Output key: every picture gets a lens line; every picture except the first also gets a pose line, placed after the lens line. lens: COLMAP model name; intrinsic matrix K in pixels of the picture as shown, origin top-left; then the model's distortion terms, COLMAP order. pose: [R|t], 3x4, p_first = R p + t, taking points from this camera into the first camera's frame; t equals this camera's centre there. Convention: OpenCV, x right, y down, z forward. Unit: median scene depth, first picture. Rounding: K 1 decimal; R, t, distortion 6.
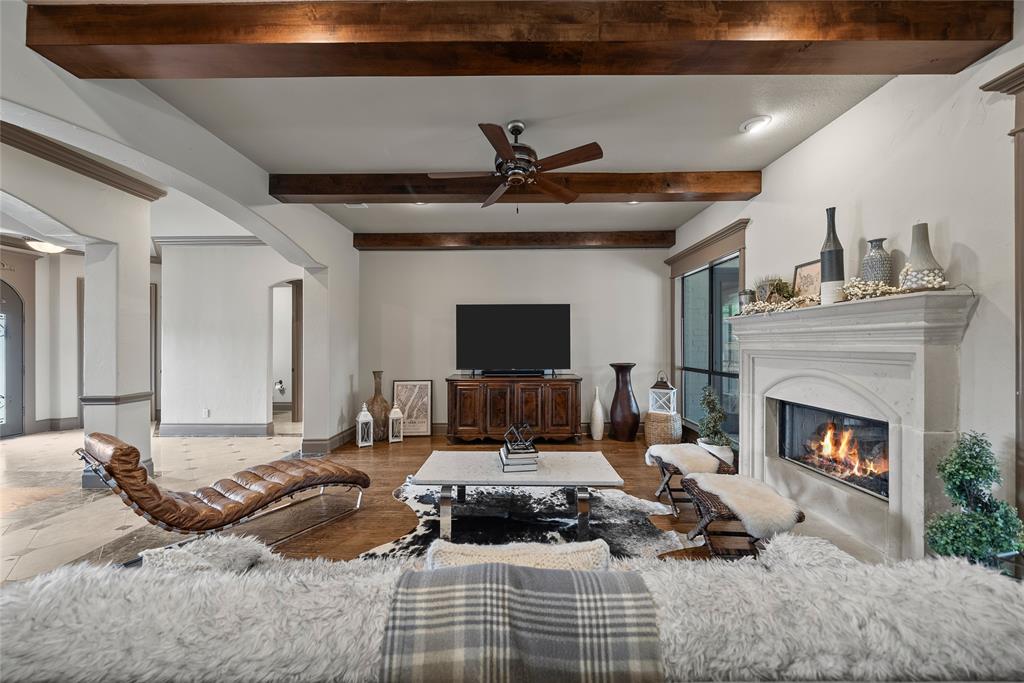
lens RADIAL K [[356.5, 0, 511.7], [0, 356.5, 344.1], [0, 0, 1]] dist [-0.005931, -0.000001]
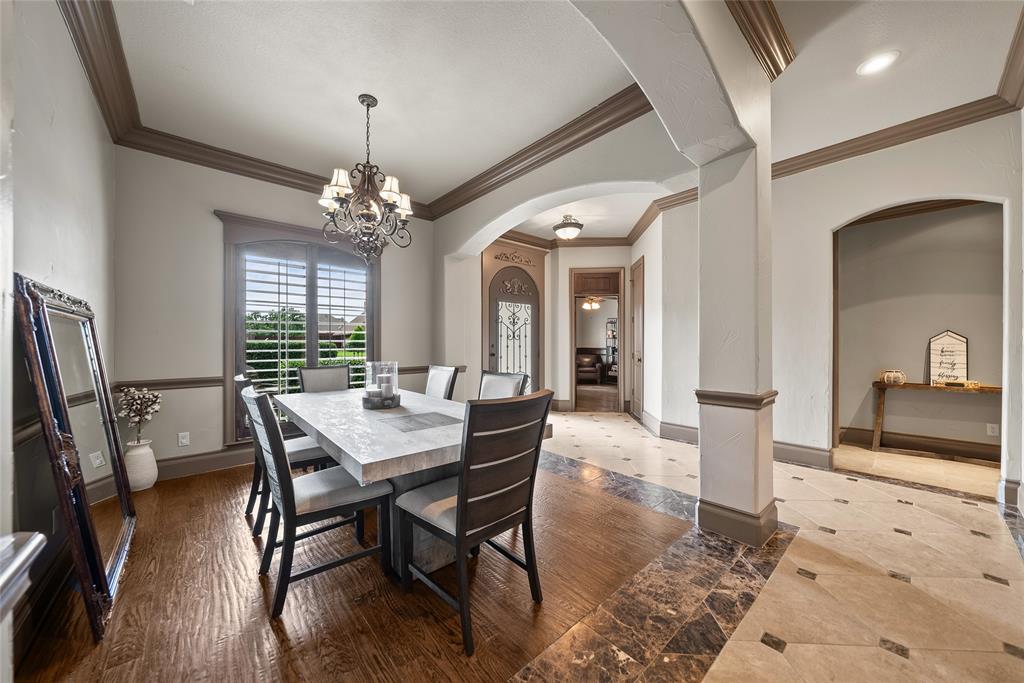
lens RADIAL K [[356.5, 0, 512.1], [0, 356.5, 342.4], [0, 0, 1]] dist [-0.005931, -0.000001]
pose [[0.665164, 0.002107, -0.746694, -0.946929], [-0.001206, 0.999998, 0.001748, 0.056323], [0.746696, -0.000262, 0.665165, 0.280766]]
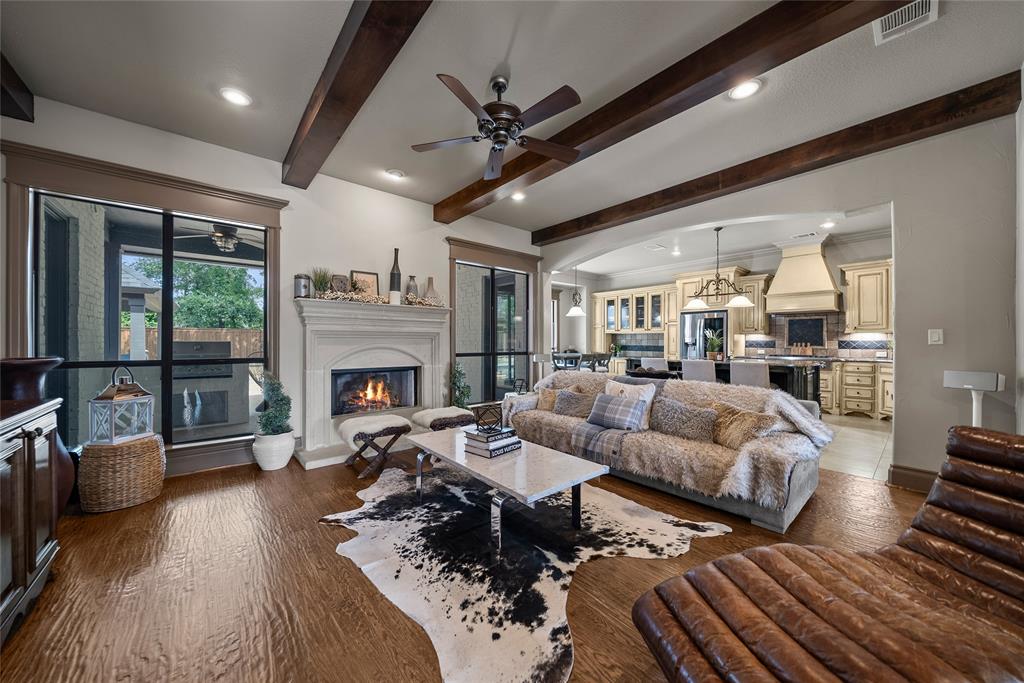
lens RADIAL K [[356.5, 0, 512.9], [0, 356.5, 343.7], [0, 0, 1]] dist [-0.005931, -0.000001]
pose [[-0.652549, -0.001427, 0.757745, -0.563169], [0.001382, 0.999994, 0.003074, 0.053496], [-0.757745, 0.003053, -0.652544, 1.244258]]
